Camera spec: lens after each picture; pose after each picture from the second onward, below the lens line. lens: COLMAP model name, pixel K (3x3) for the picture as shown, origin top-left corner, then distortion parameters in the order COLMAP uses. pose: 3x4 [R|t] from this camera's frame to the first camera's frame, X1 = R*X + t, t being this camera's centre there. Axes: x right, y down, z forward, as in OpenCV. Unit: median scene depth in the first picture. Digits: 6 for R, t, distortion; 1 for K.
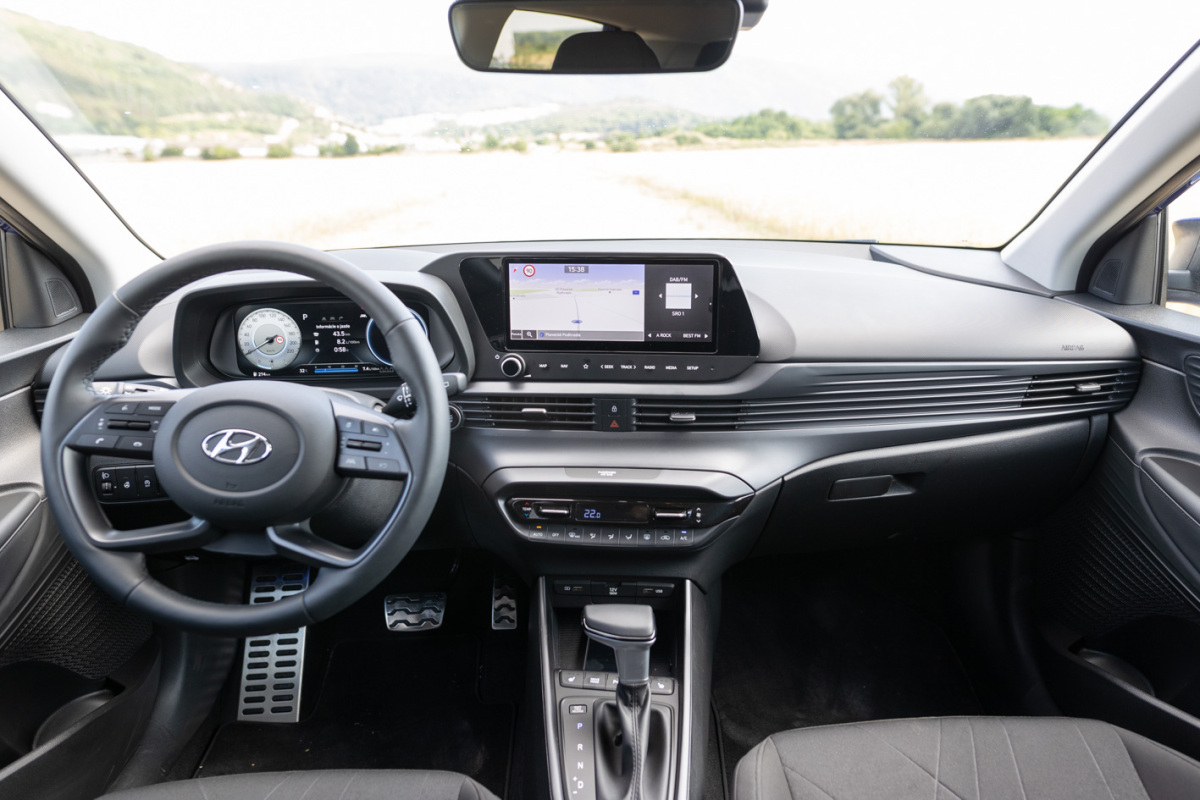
lens RADIAL K [[805.3, 0, 616.1], [0, 805.3, 378.9], [0, 0, 1]] dist [-0.001710, 0.000698]
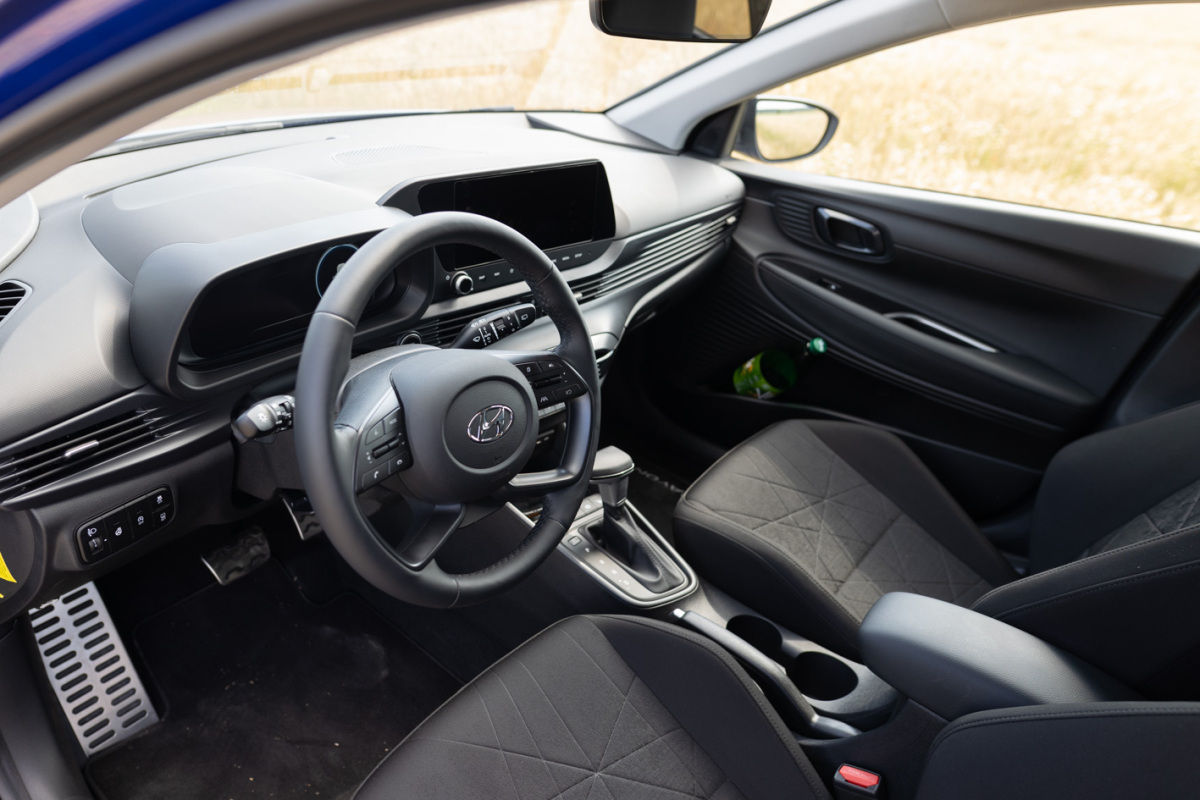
lens RADIAL K [[822.6, 0, 522.6], [0, 822.6, 383.8], [0, 0, 1]] dist [0.002249, 0.000309]
pose [[0.686962, -0.283096, 0.669283, -0.840857], [0.107561, 0.950464, 0.291630, -0.198704], [-0.718689, -0.128350, 0.683383, 0.188871]]
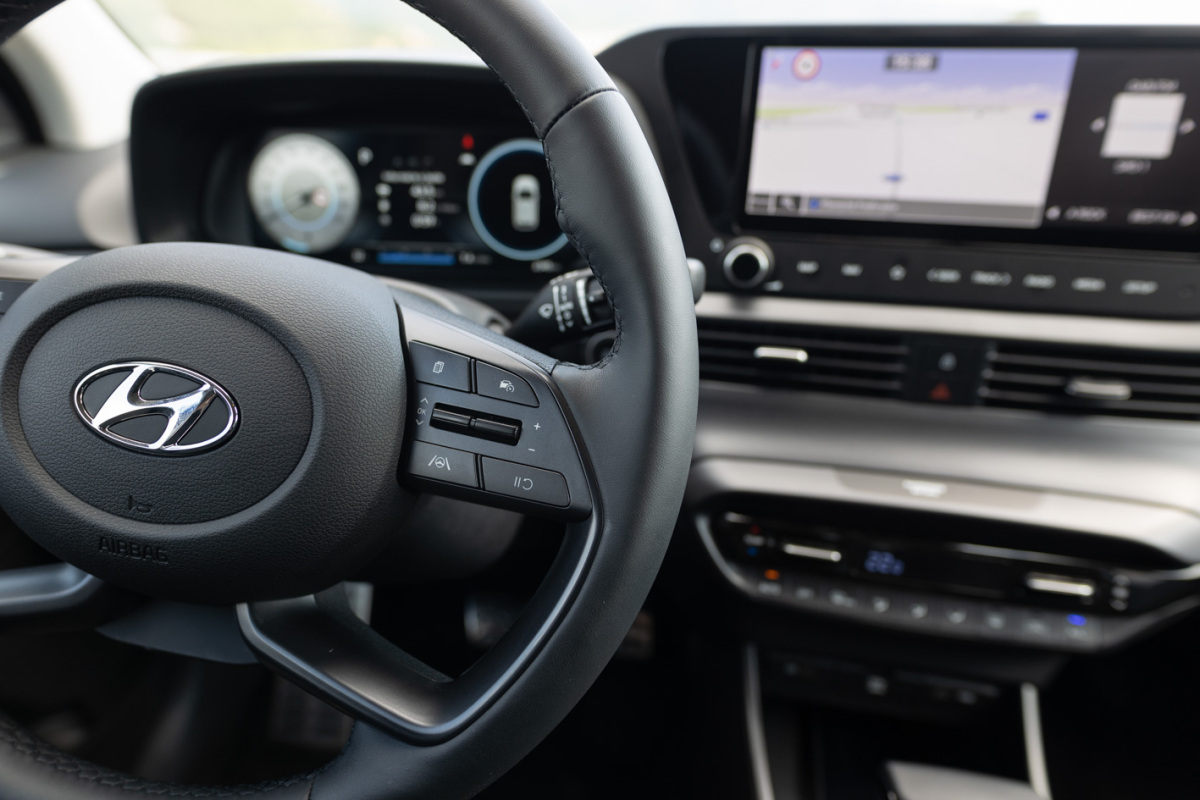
lens RADIAL K [[774.8, 0, 568.4], [0, 774.8, 403.8], [0, 0, 1]] dist [0.005536, 0.000926]
pose [[0.987728, 0.077172, -0.135785, -0.168131], [-0.061012, 0.990970, 0.119397, 0.020111], [0.143773, -0.109648, 0.983518, 0.492719]]
